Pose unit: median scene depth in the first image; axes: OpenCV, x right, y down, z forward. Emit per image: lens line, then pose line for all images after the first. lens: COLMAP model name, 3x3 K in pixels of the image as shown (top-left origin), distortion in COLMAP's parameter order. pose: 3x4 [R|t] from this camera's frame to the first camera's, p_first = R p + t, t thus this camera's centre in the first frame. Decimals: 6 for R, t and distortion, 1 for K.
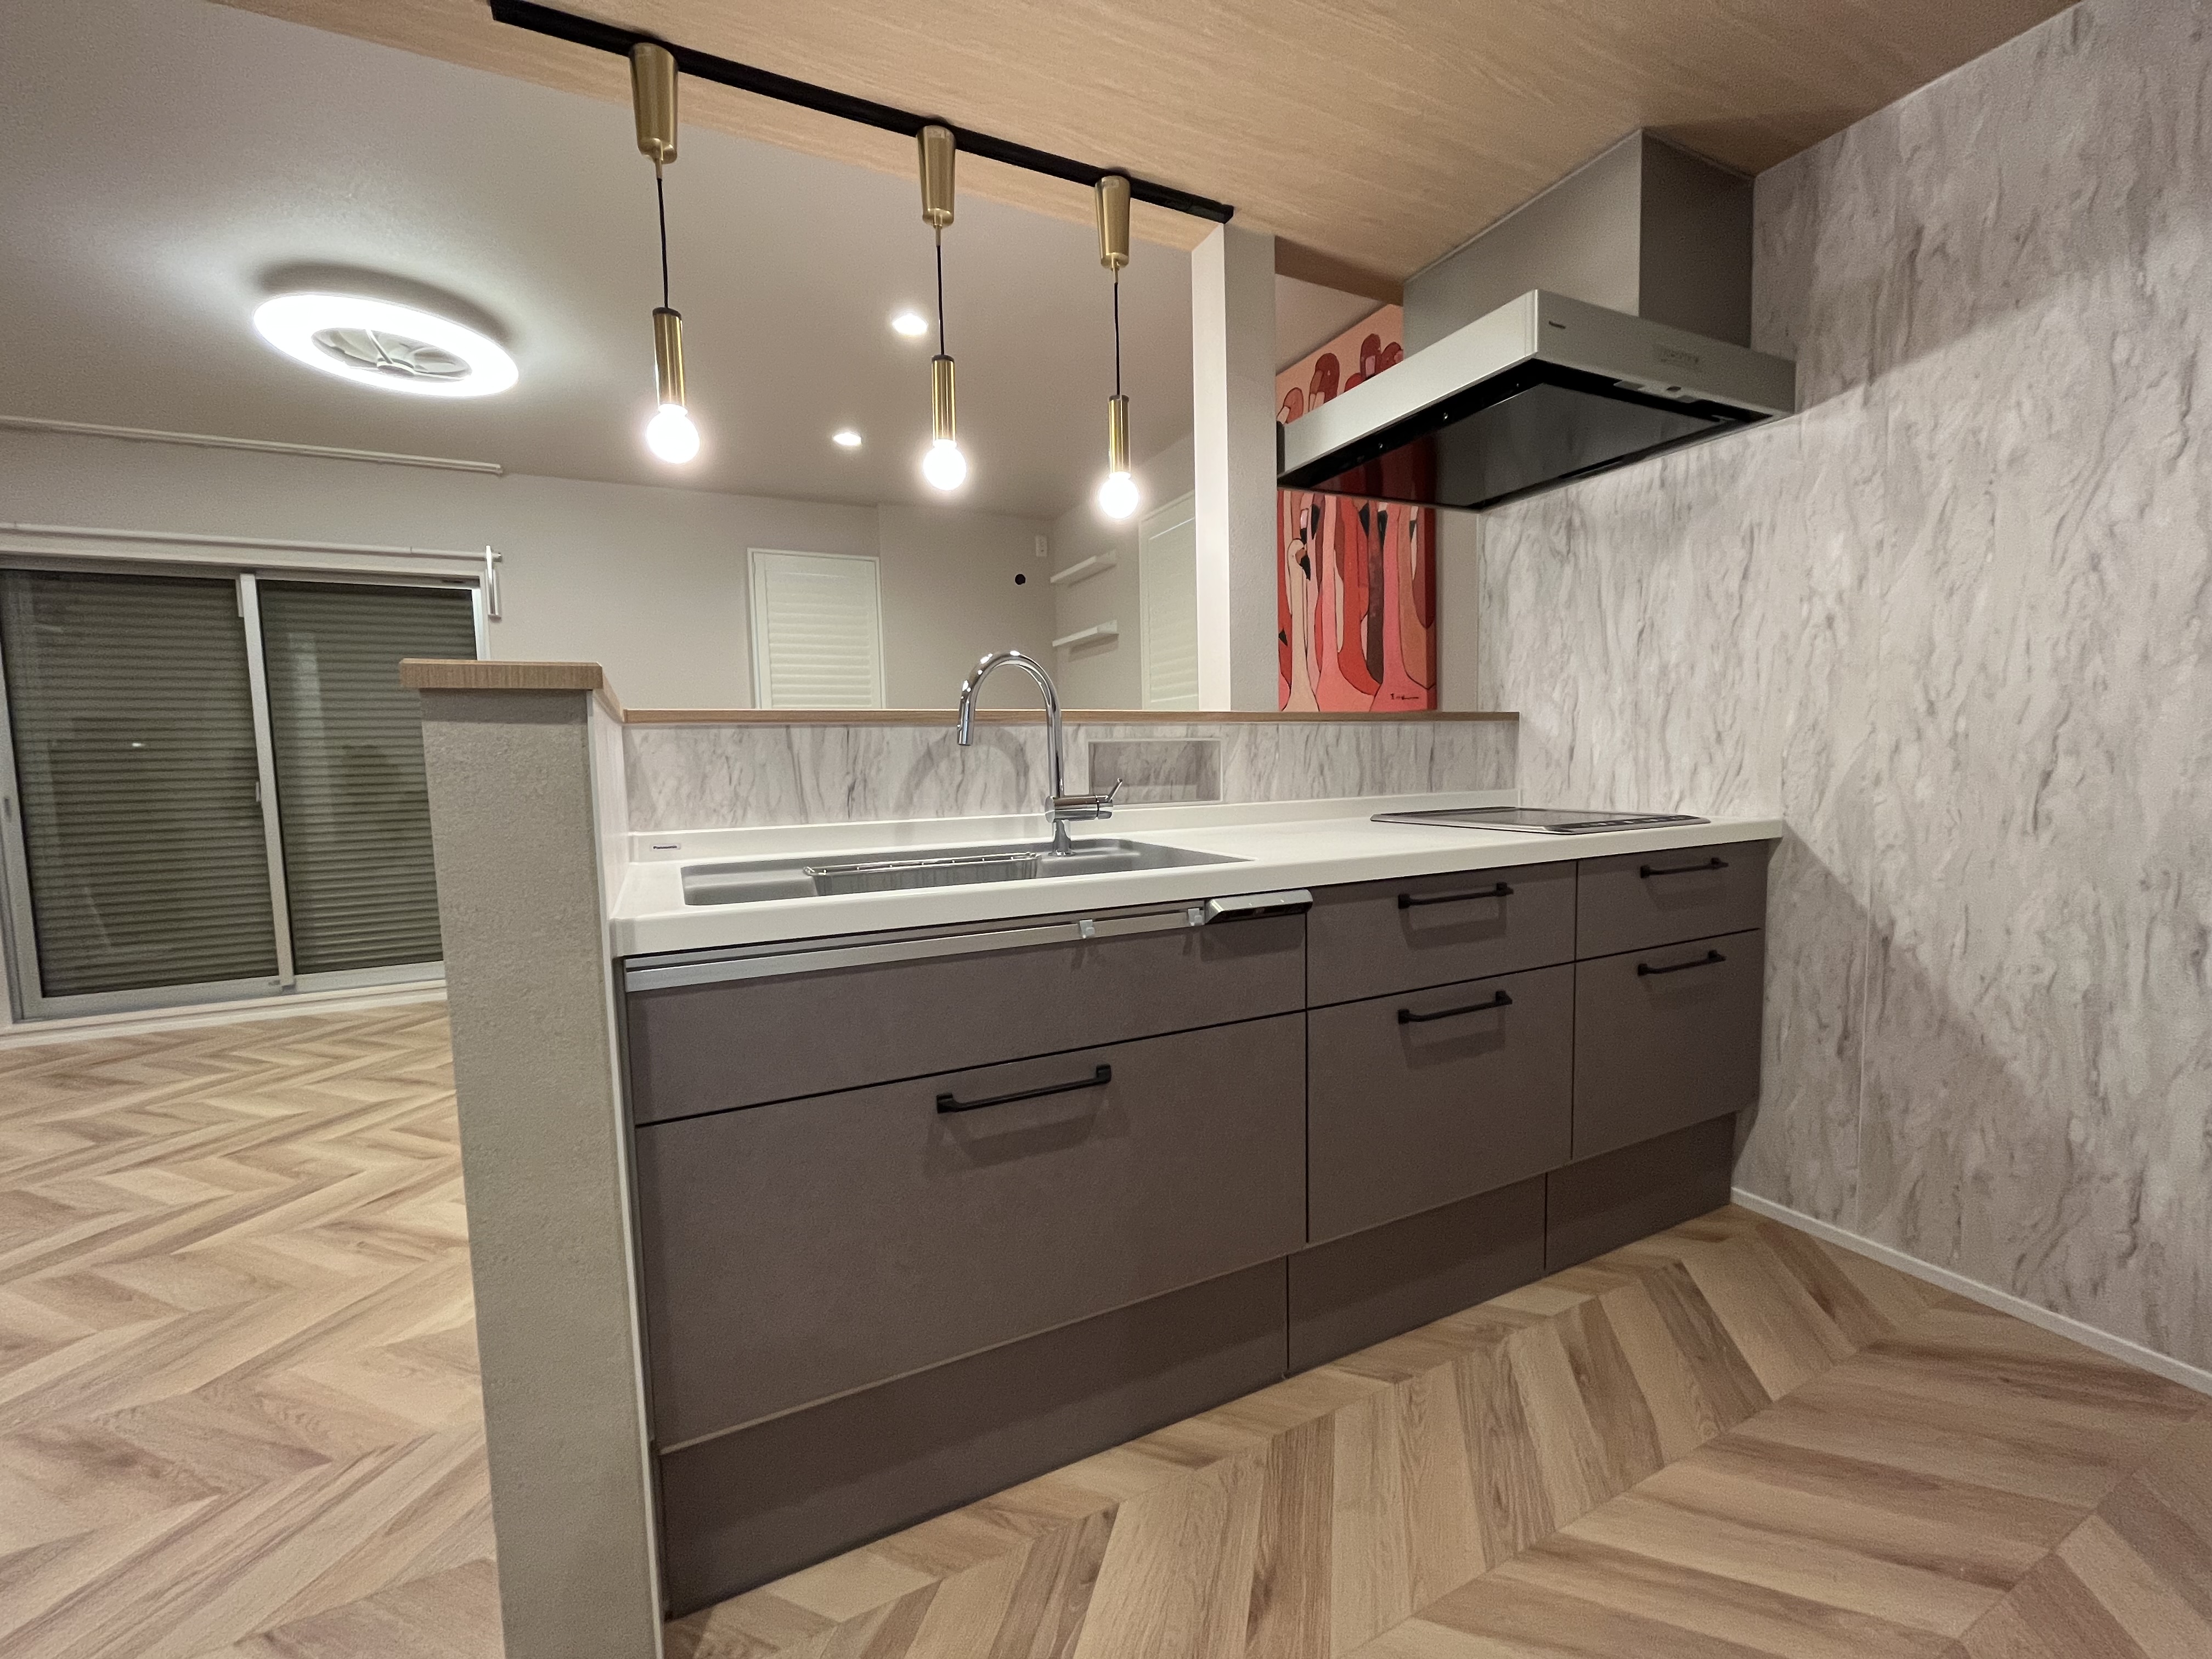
lens RADIAL K [[901.7, 0, 1102.0], [0, 901.7, 830.8], [0, 0, 1]] dist [-0.002232, -0.001322]
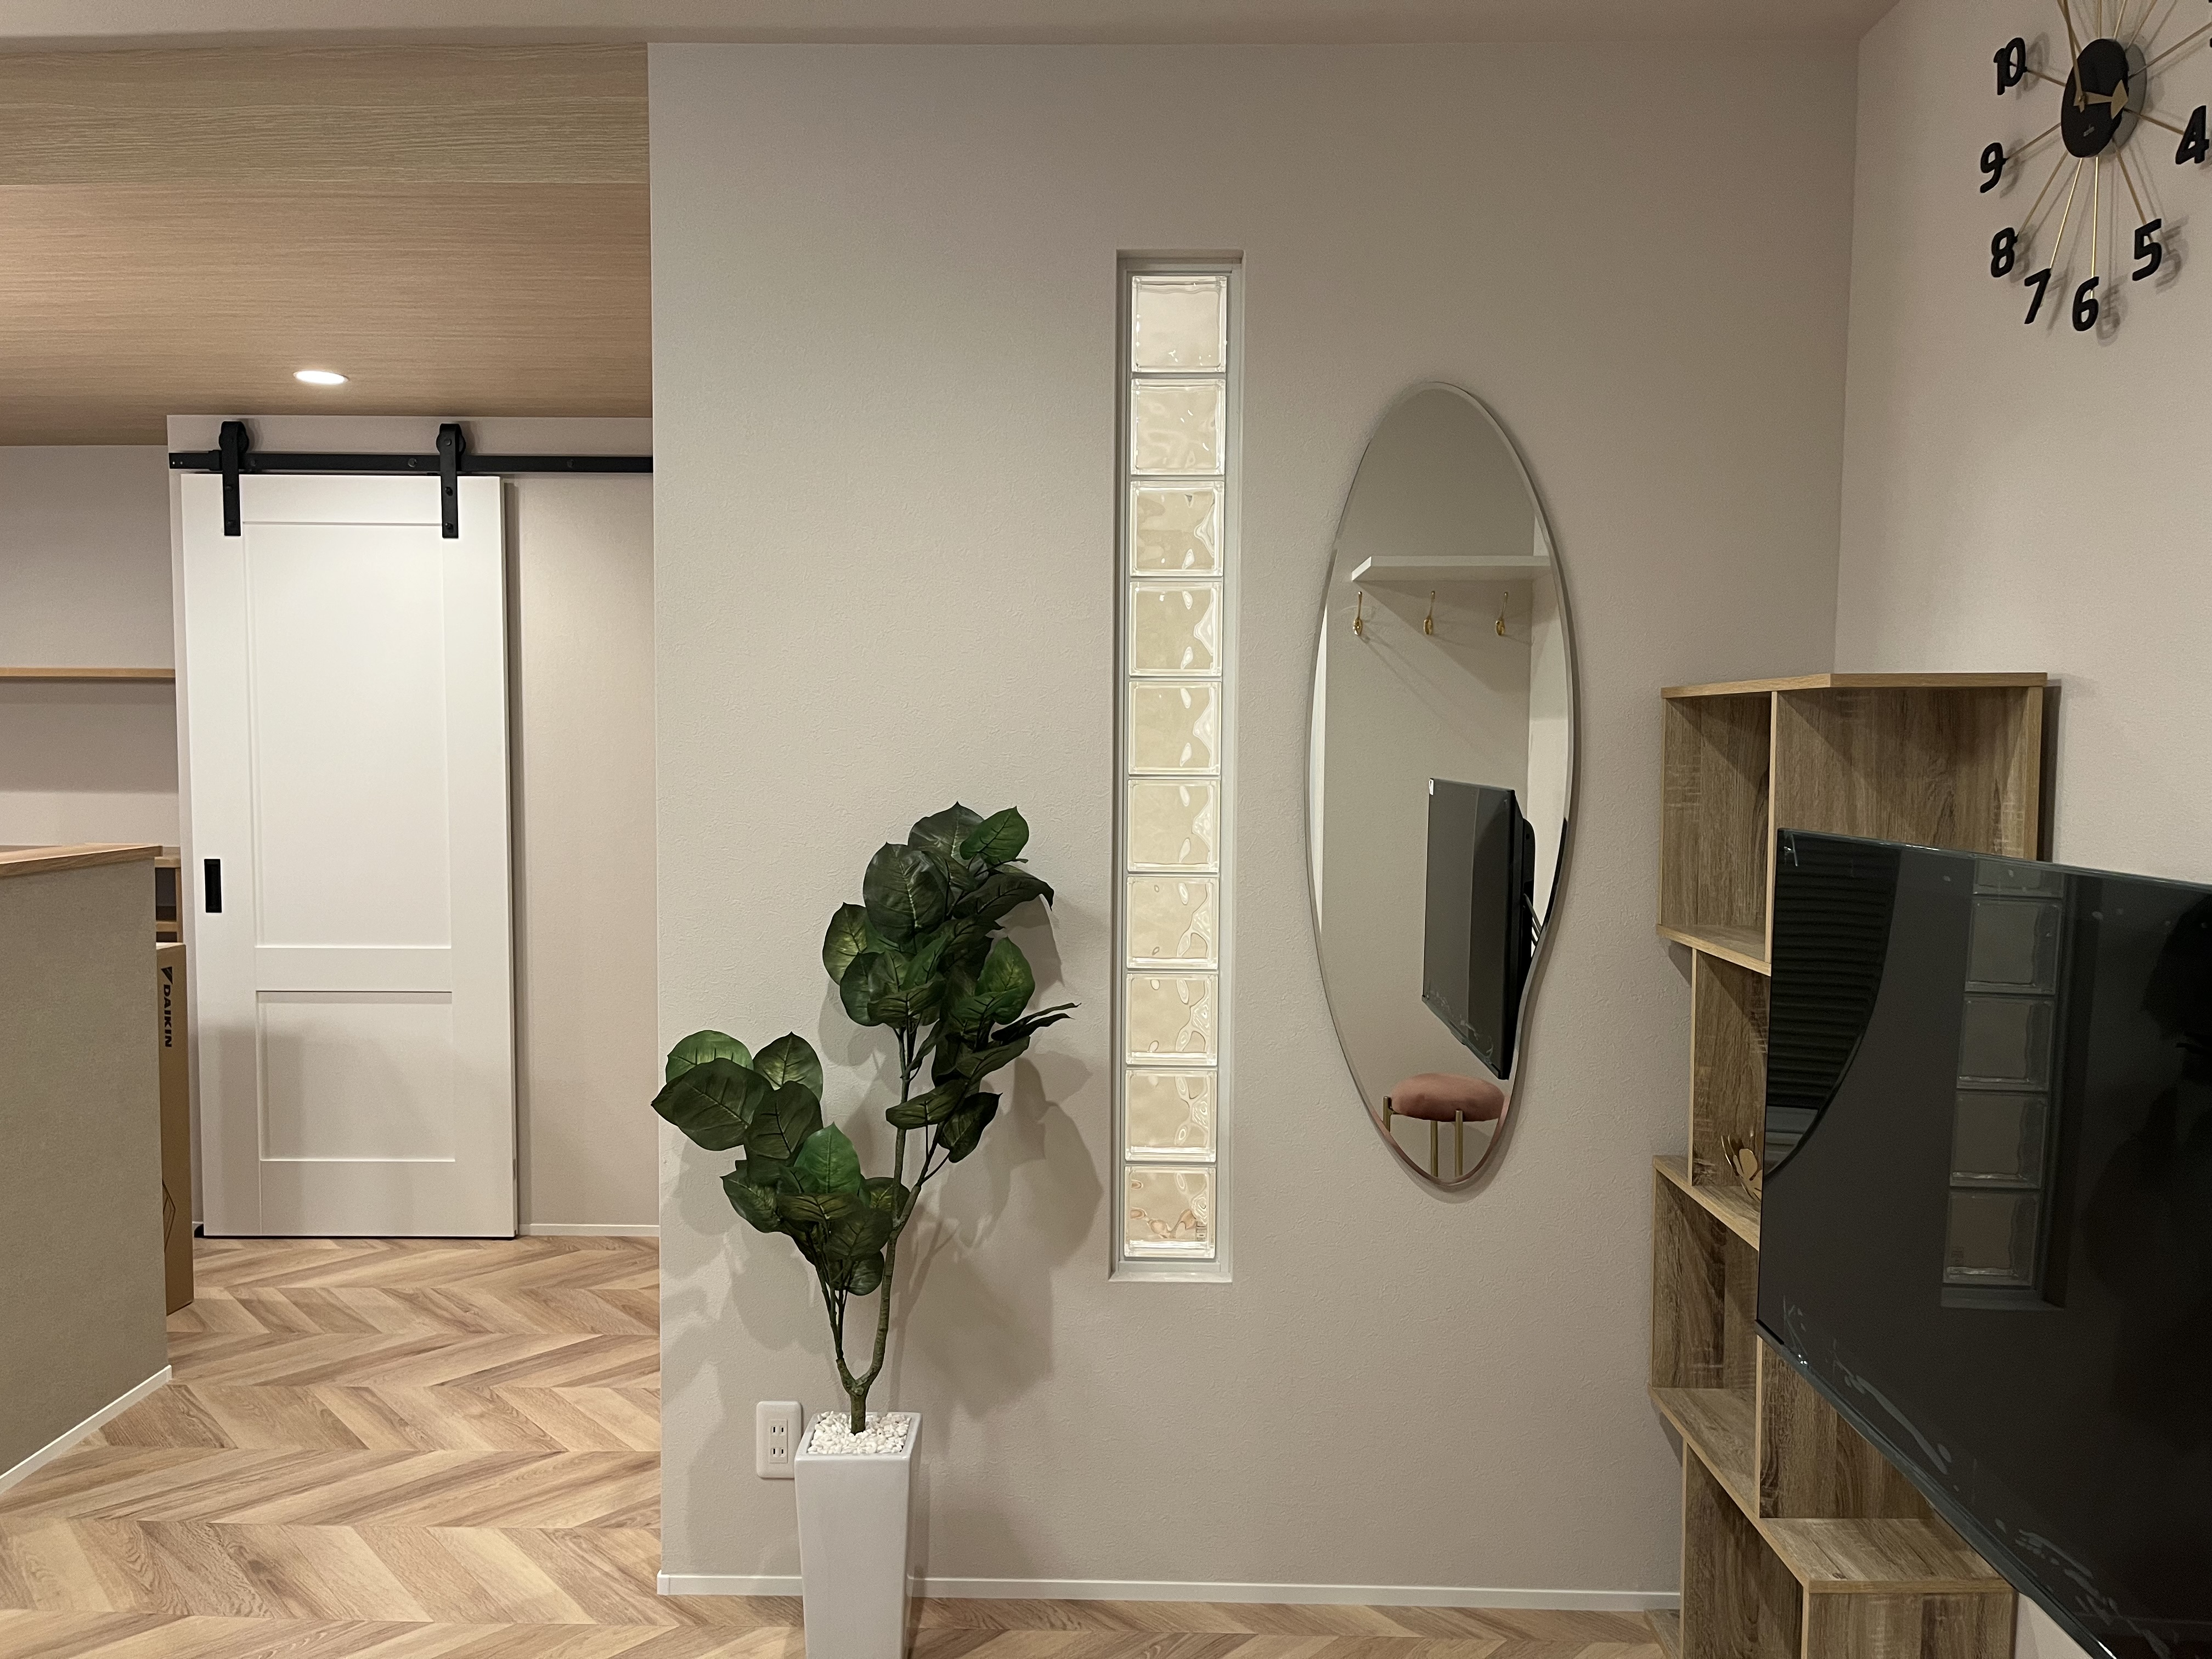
lens RADIAL K [[1661.6, 0, 1106.0], [0, 1661.6, 829.5], [0, 0, 1]] dist [0.061600, -0.002815]
pose [[-0.892706, -0.010210, 0.450525, -2.477994], [0.049600, 0.991443, 0.120750, -0.330680], [-0.447903, 0.130140, -0.884560, 2.430476]]
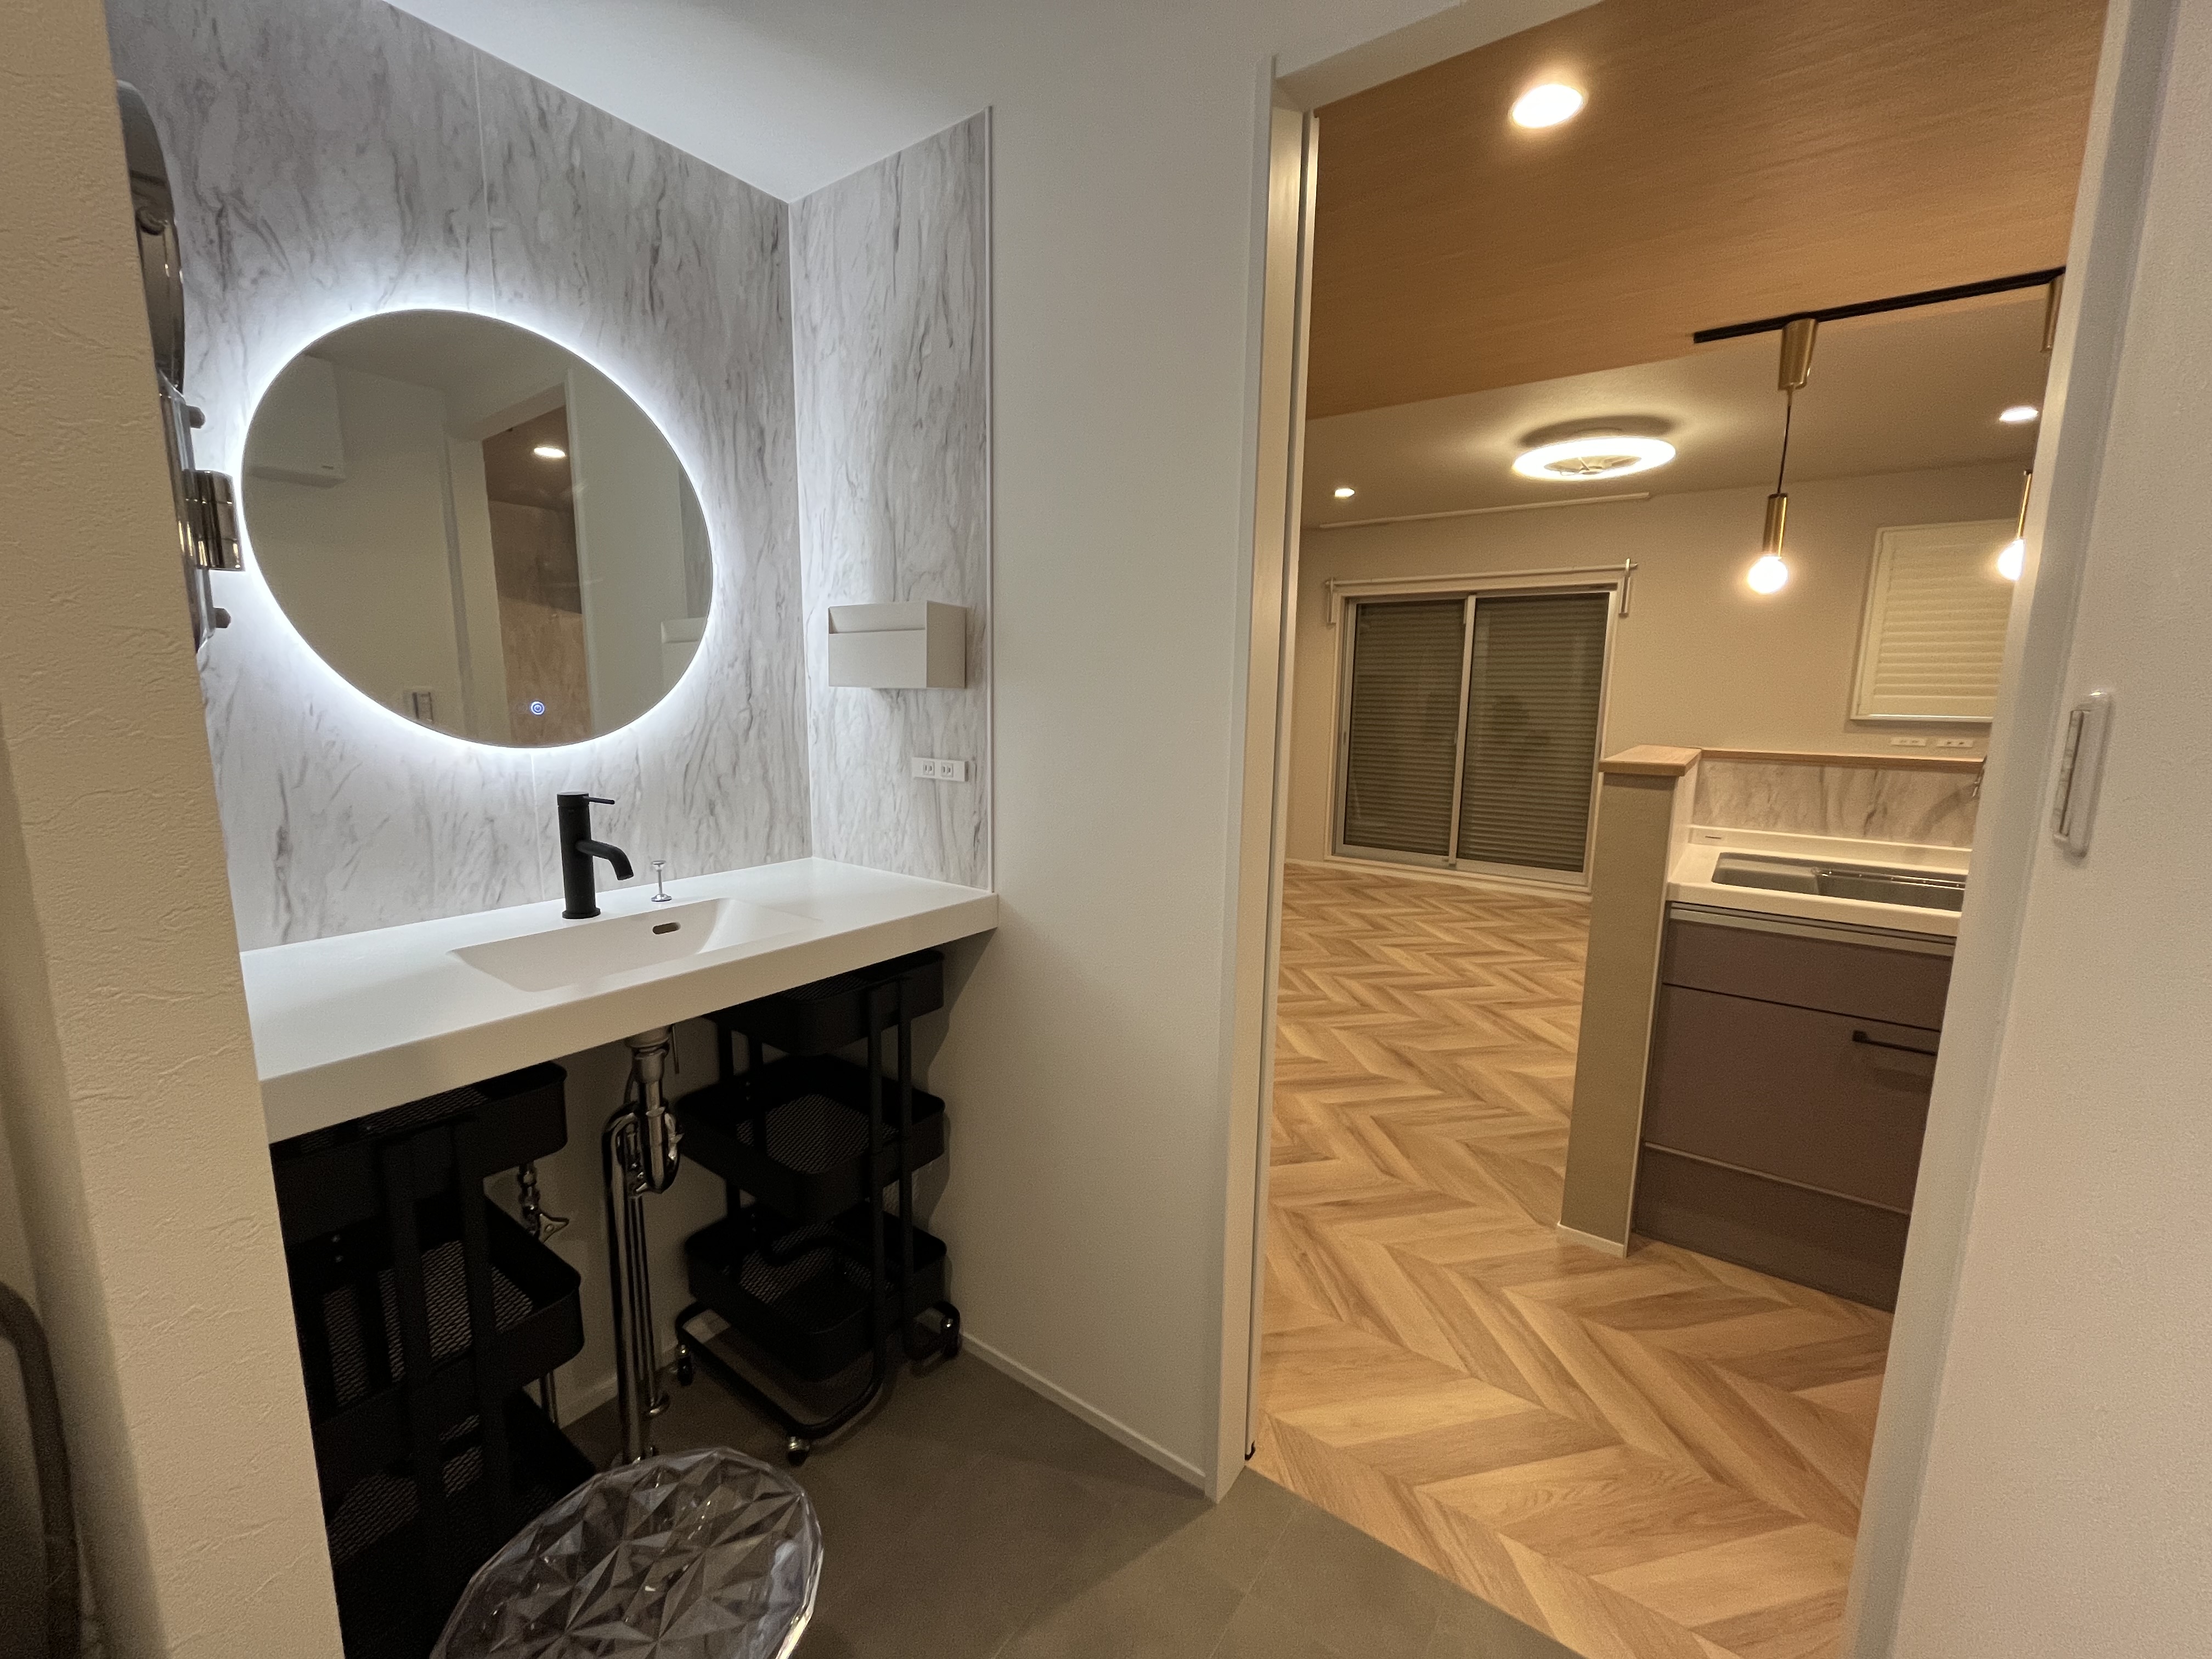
lens RADIAL K [[901.7, 0, 1102.0], [0, 901.7, 830.8], [0, 0, 1]] dist [-0.002232, -0.001322]
pose [[0.468072, 0.166969, -0.867773, 0.304413], [-0.093003, 0.985842, 0.139521, -0.090895], [0.878783, 0.015400, 0.476973, -0.554057]]
